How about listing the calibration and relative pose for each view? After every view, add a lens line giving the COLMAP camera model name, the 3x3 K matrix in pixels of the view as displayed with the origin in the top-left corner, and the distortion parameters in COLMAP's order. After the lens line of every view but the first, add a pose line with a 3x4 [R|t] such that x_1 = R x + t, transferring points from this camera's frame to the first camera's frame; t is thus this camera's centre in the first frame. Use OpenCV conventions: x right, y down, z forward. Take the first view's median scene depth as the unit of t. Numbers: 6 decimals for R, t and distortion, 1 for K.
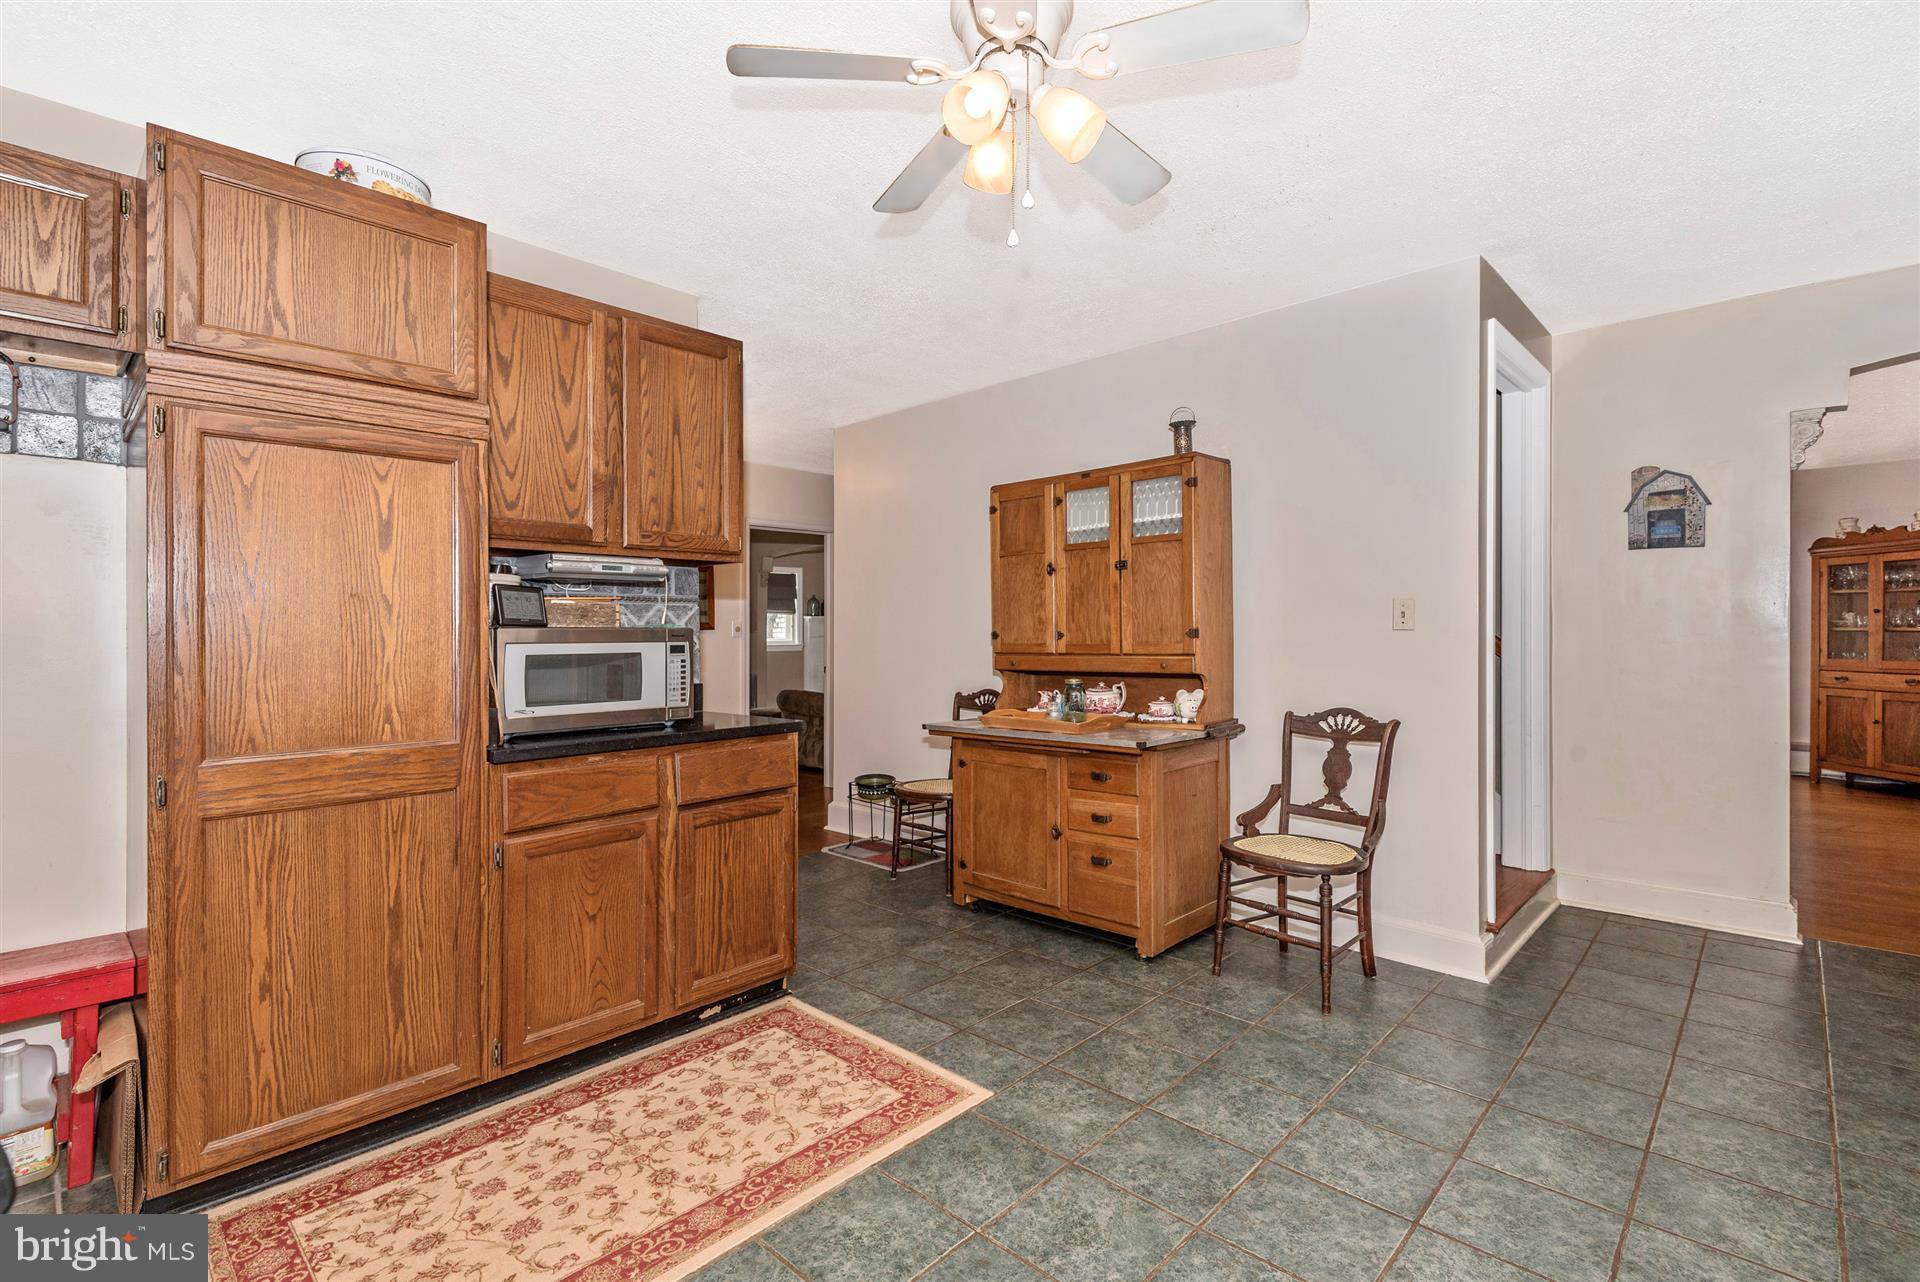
lens RADIAL K [[877.4, 0, 945.7], [0, 877.4, 636.7], [0, 0, 1]] dist [0.025595, -0.011355]
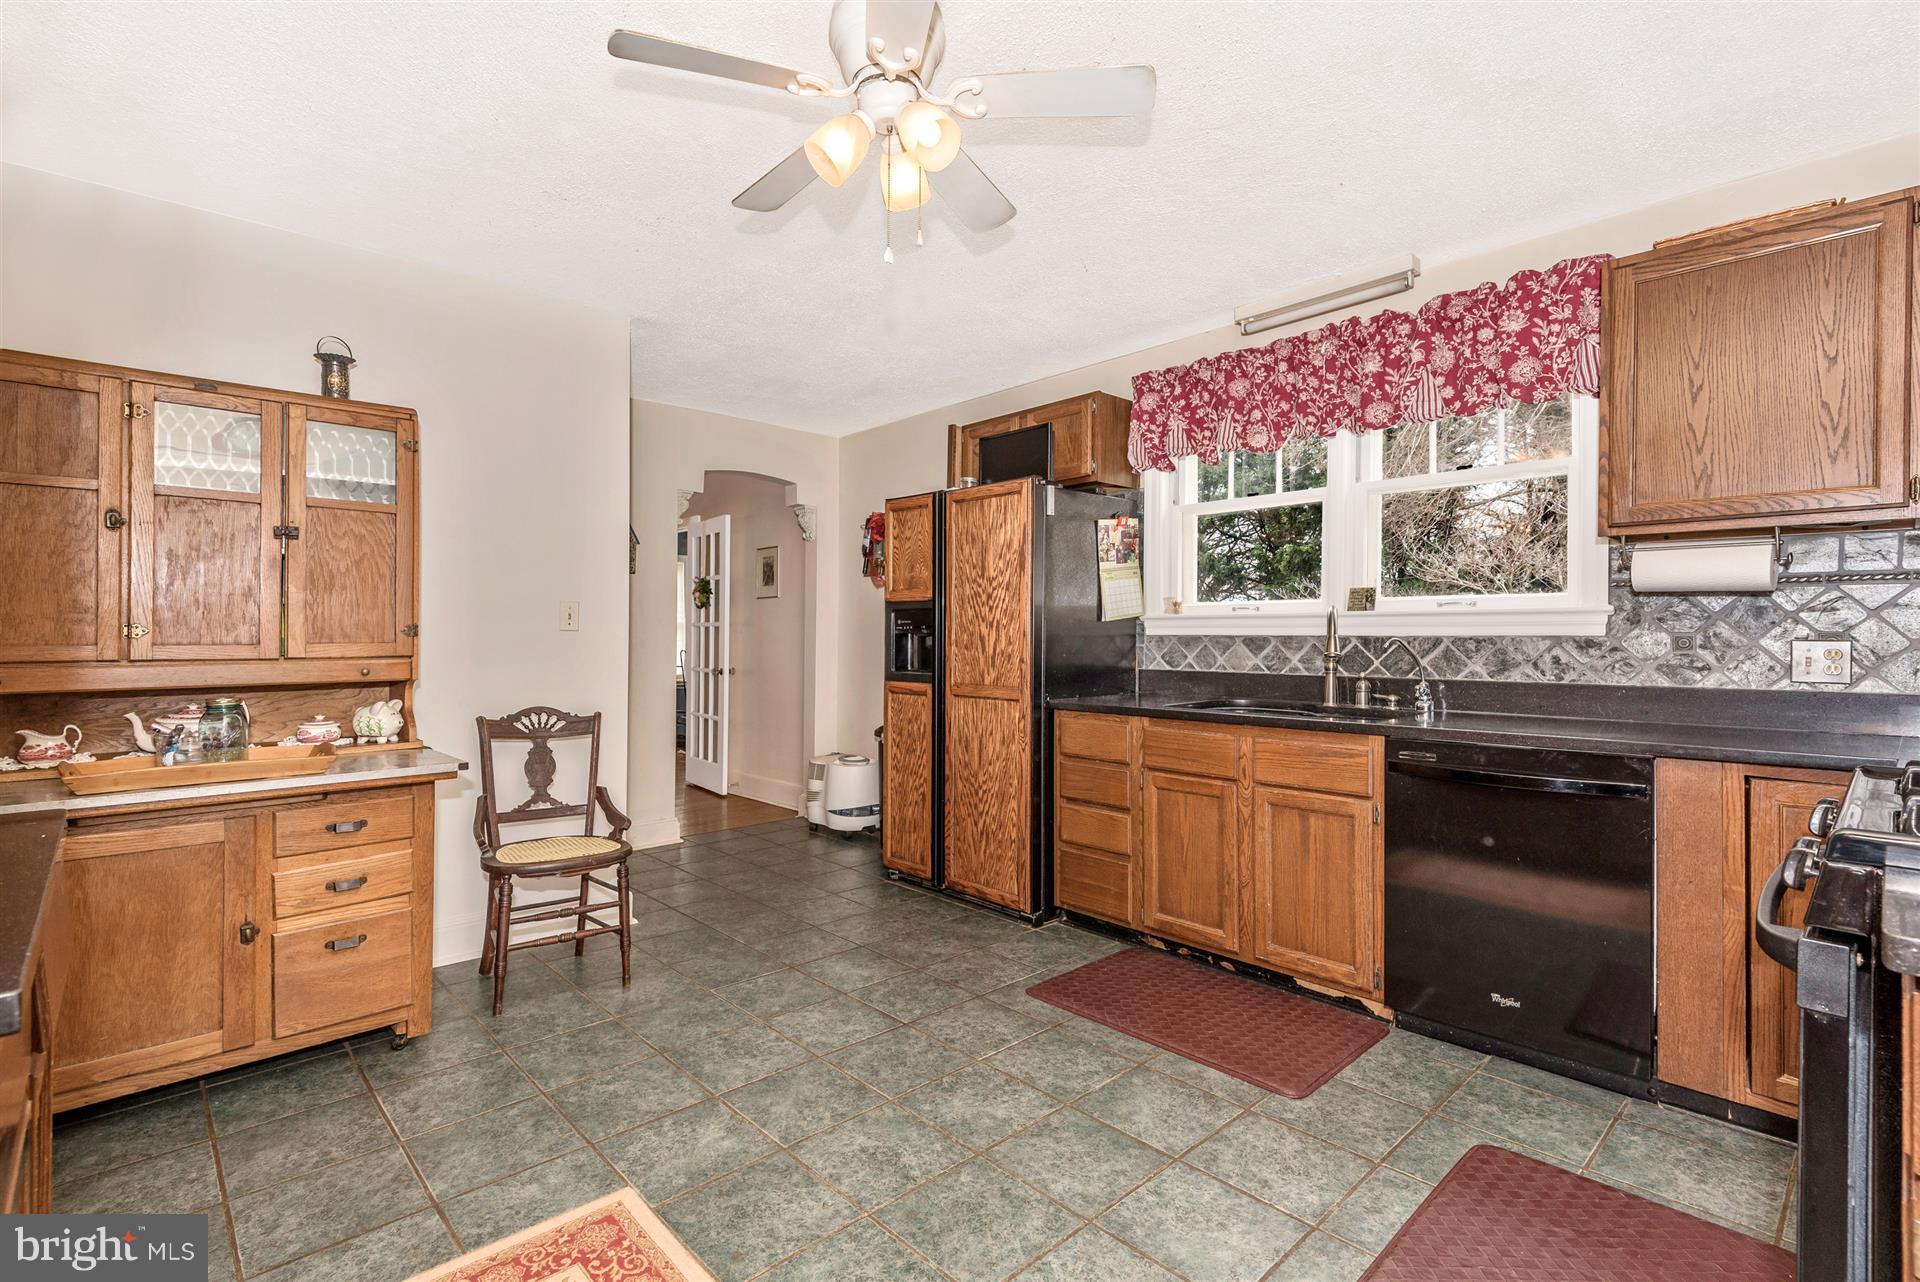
lens RADIAL K [[877.4, 0, 964.3], [0, 877.4, 639.7], [0, 0, 1]] dist [0.025595, -0.011355]
pose [[0.046527, 0.010601, 0.998861, -0.713070], [-0.001208, 0.999944, -0.010556, 0.018539], [-0.998916, -0.000715, 0.046537, 0.615191]]
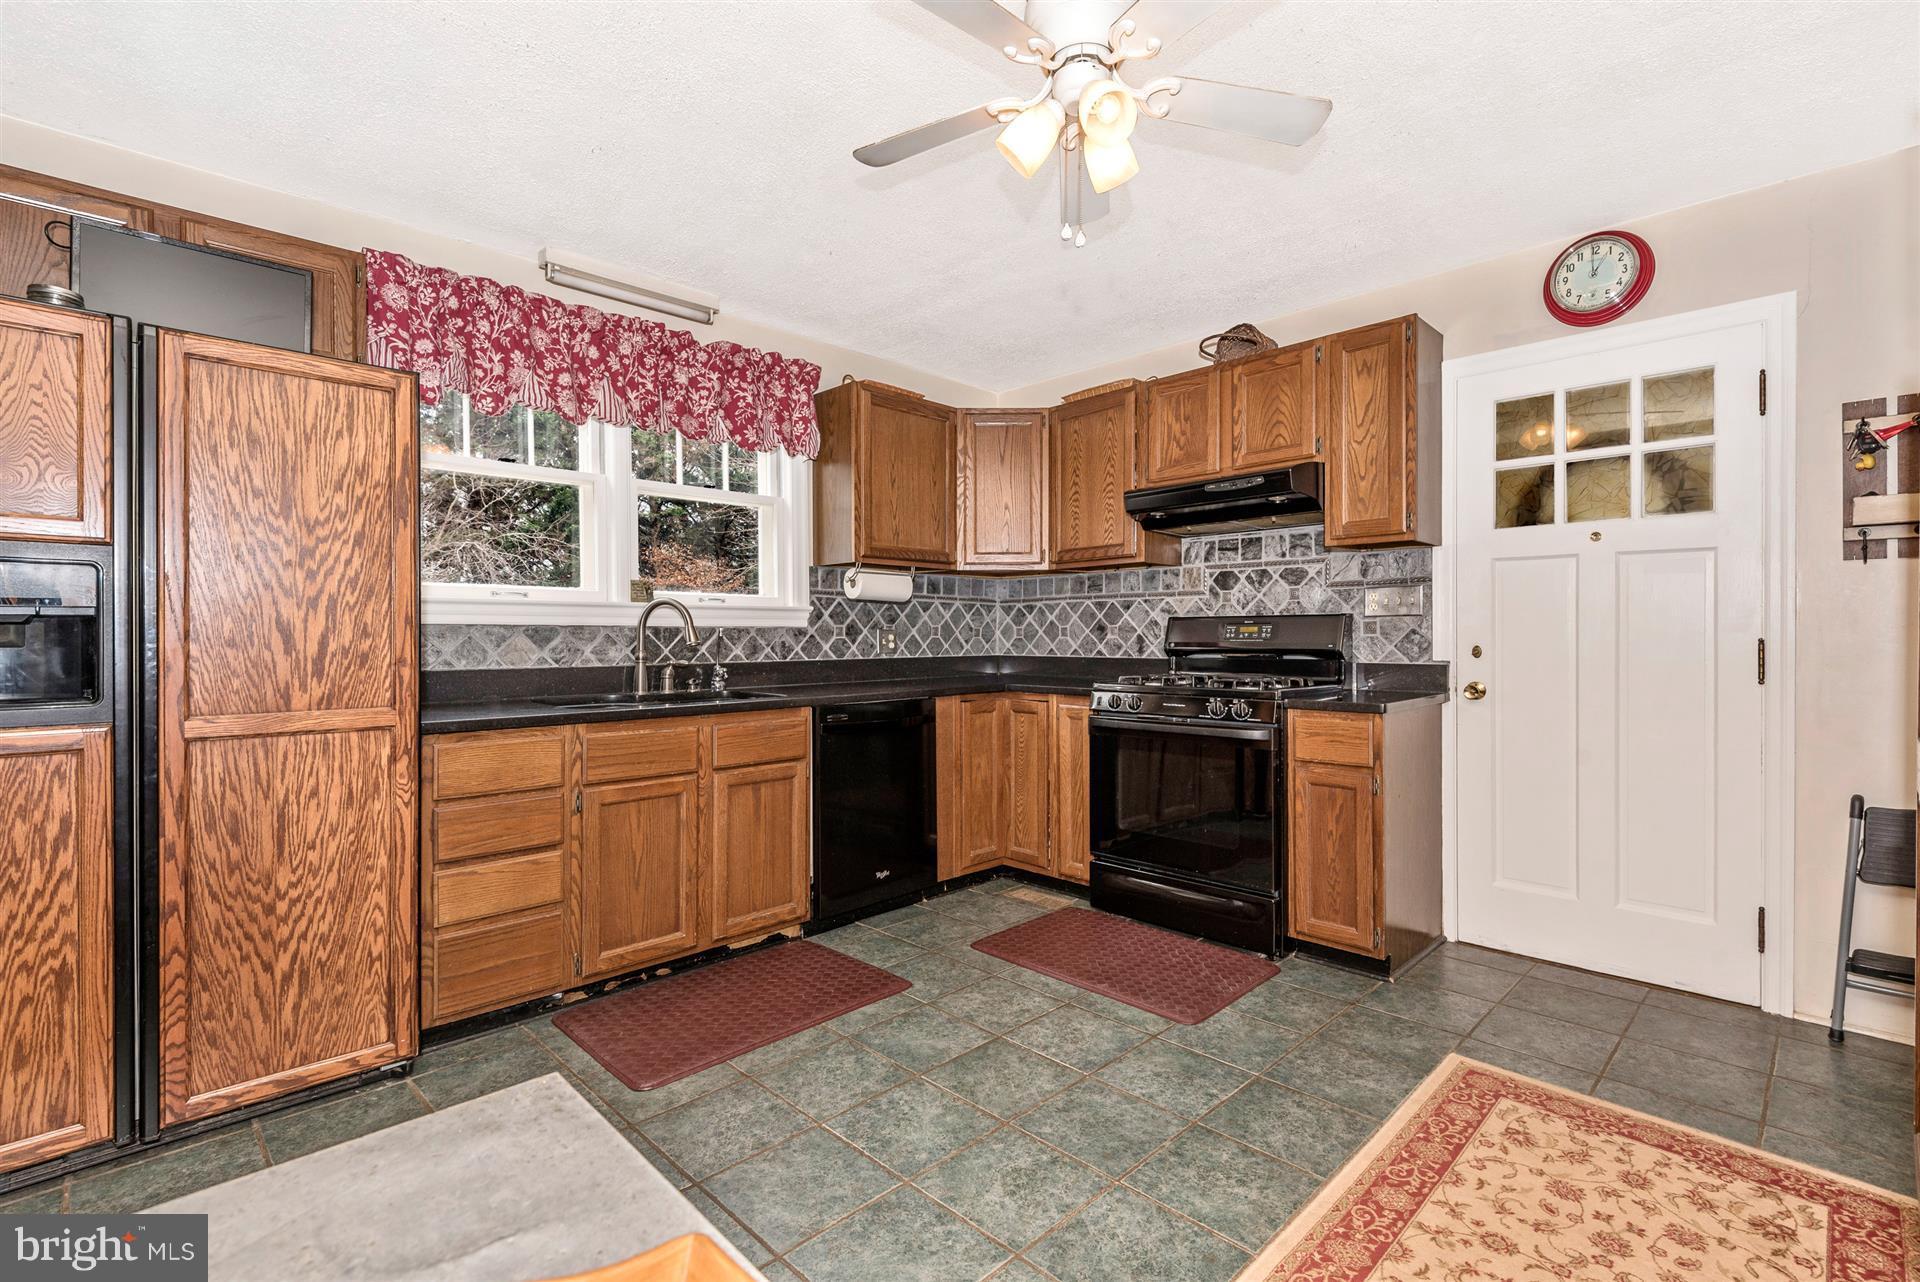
lens RADIAL K [[877.4, 0, 960.5], [0, 877.4, 648.6], [0, 0, 1]] dist [0.025595, -0.011355]
pose [[-0.999659, 0.010671, 0.023813, 0.139526], [0.011162, 0.999725, 0.020606, 0.010007], [-0.023587, 0.020865, -0.999504, 1.493143]]
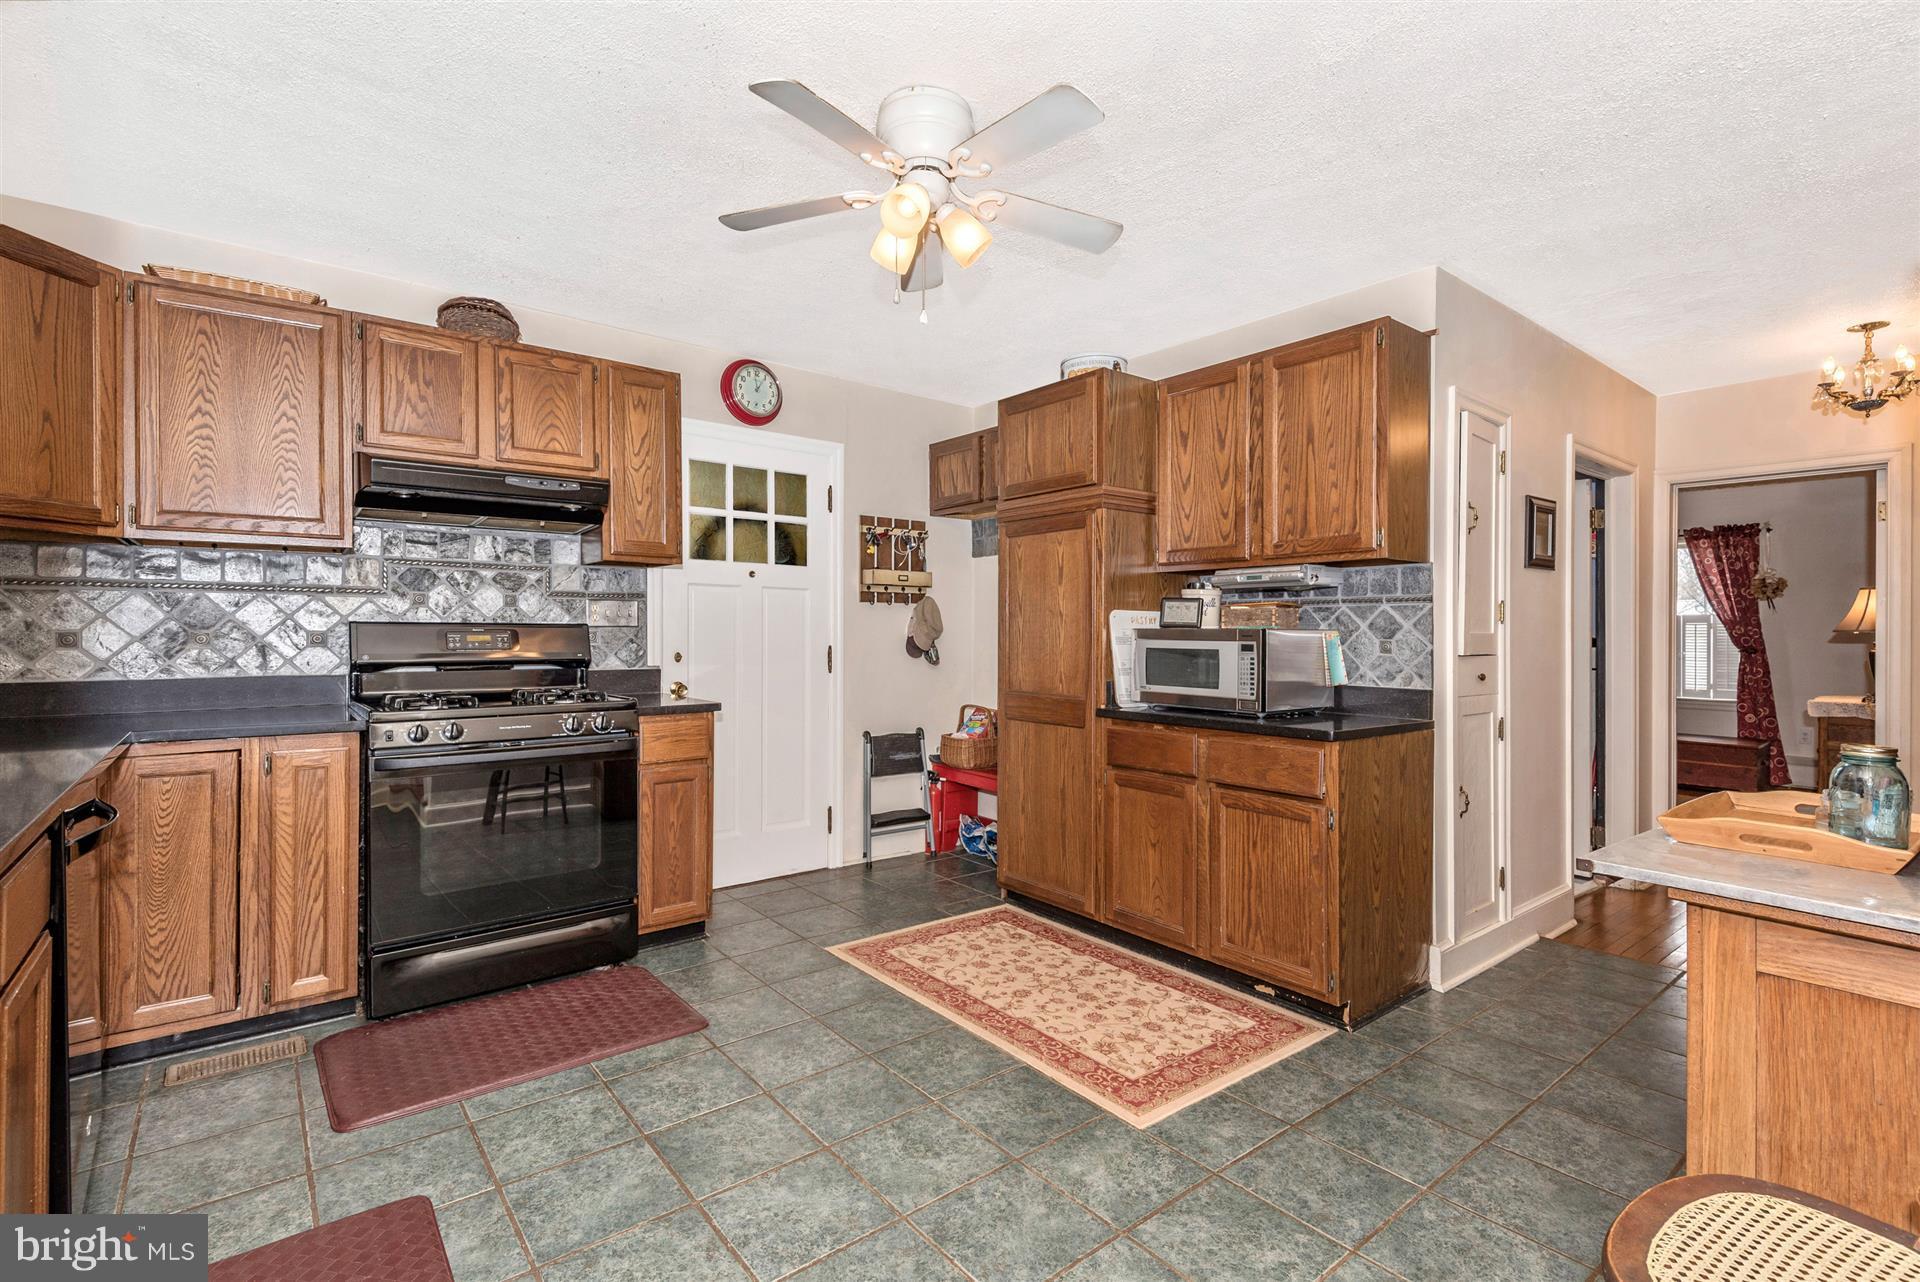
lens RADIAL K [[877.4, 0, 968.7], [0, 877.4, 635.7], [0, 0, 1]] dist [0.025595, -0.011355]
pose [[-0.126985, 0.012495, -0.991826, 0.944148], [-0.008310, 0.999872, 0.013661, -0.015605], [0.991870, 0.009977, -0.126865, 0.879597]]
